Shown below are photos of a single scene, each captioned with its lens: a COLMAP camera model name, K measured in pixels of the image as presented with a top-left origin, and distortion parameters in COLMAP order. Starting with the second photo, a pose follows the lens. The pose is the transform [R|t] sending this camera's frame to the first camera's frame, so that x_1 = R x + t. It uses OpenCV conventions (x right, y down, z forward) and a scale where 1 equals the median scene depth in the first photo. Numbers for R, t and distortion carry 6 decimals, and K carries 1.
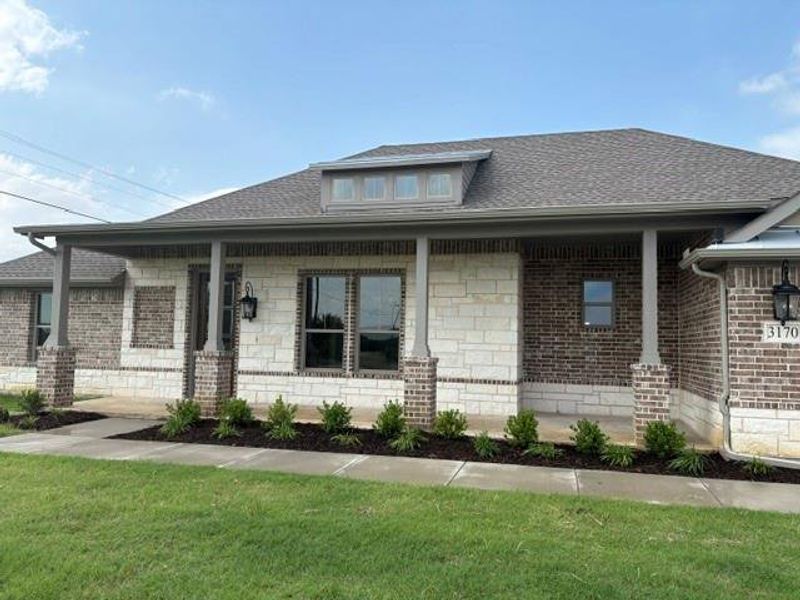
lens RADIAL K [[600.8, 0, 404.4], [0, 600.8, 303.8], [0, 0, 1]] dist [0.070971, -0.100074]
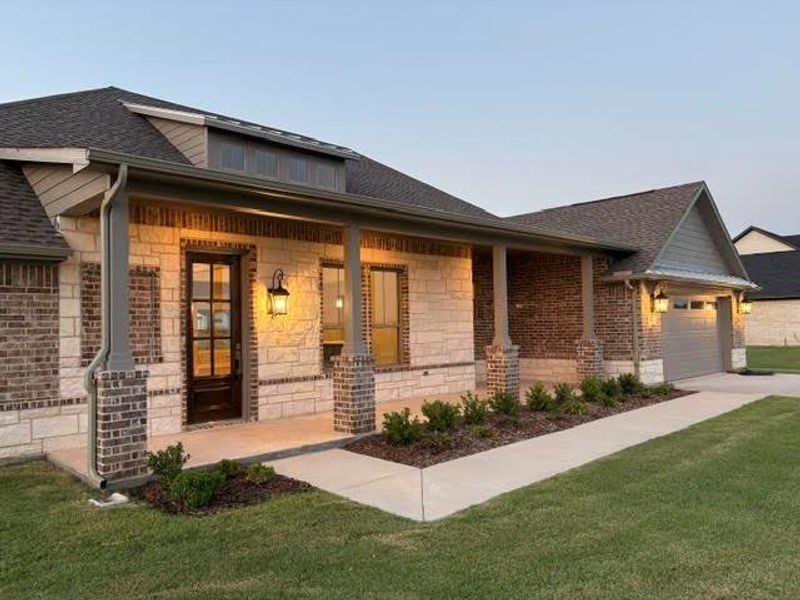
lens RADIAL K [[600.8, 0, 404.4], [0, 600.8, 303.8], [0, 0, 1]] dist [0.070971, -0.100074]
pose [[0.495667, -0.001033, 0.868512, -0.870264], [-0.024350, 0.999590, 0.015085, -0.006398], [-0.868171, -0.028626, 0.495439, 0.454803]]
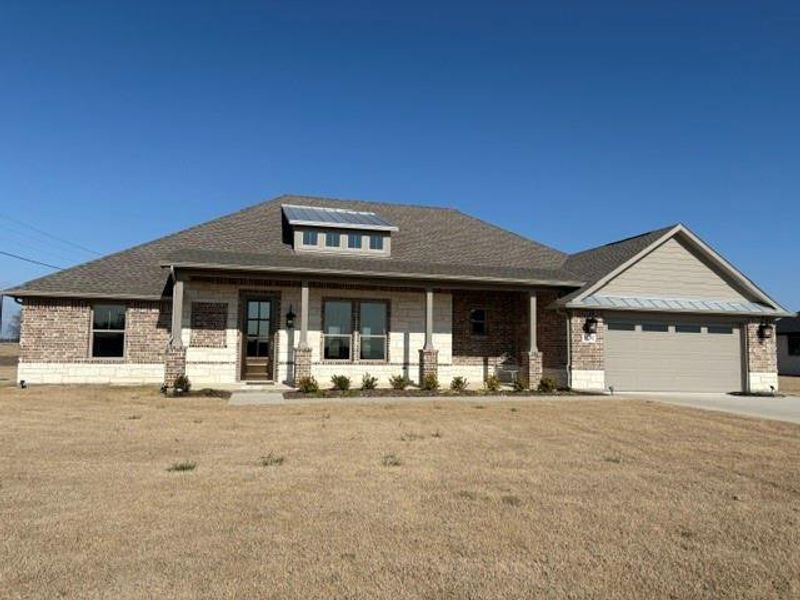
lens RADIAL K [[600.8, 0, 404.4], [0, 600.8, 303.8], [0, 0, 1]] dist [0.070971, -0.100074]
pose [[0.866676, 0.030293, 0.497952, -0.763340], [-0.029884, 0.999515, -0.008793, -0.030406], [-0.497976, -0.007260, 0.867160, -0.456454]]
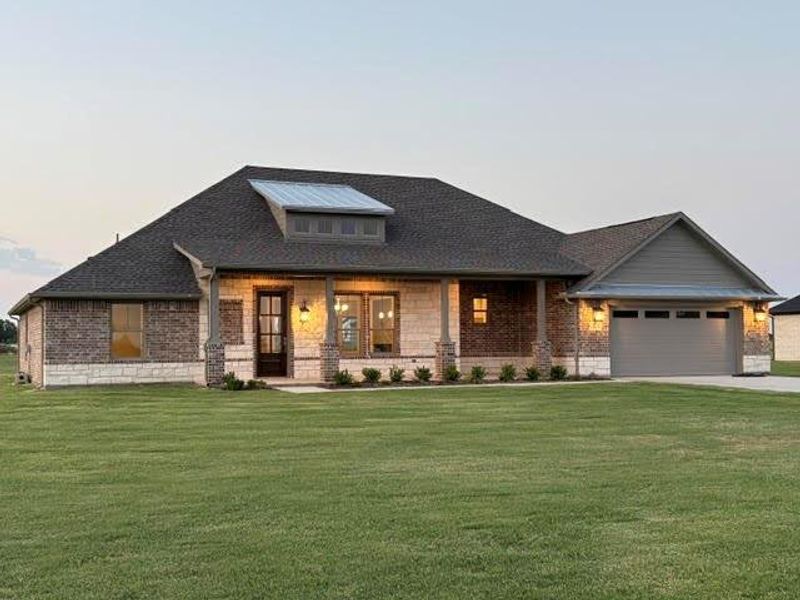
lens RADIAL K [[962.6, 0, 398.2], [0, 962.6, 313.5], [0, 0, 1]] dist [0.095132, -0.040991]
pose [[0.786997, -0.010921, 0.616860, -1.544535], [-0.013631, 0.999291, 0.035083, -0.084411], [-0.616806, -0.036019, 0.786291, -1.019375]]
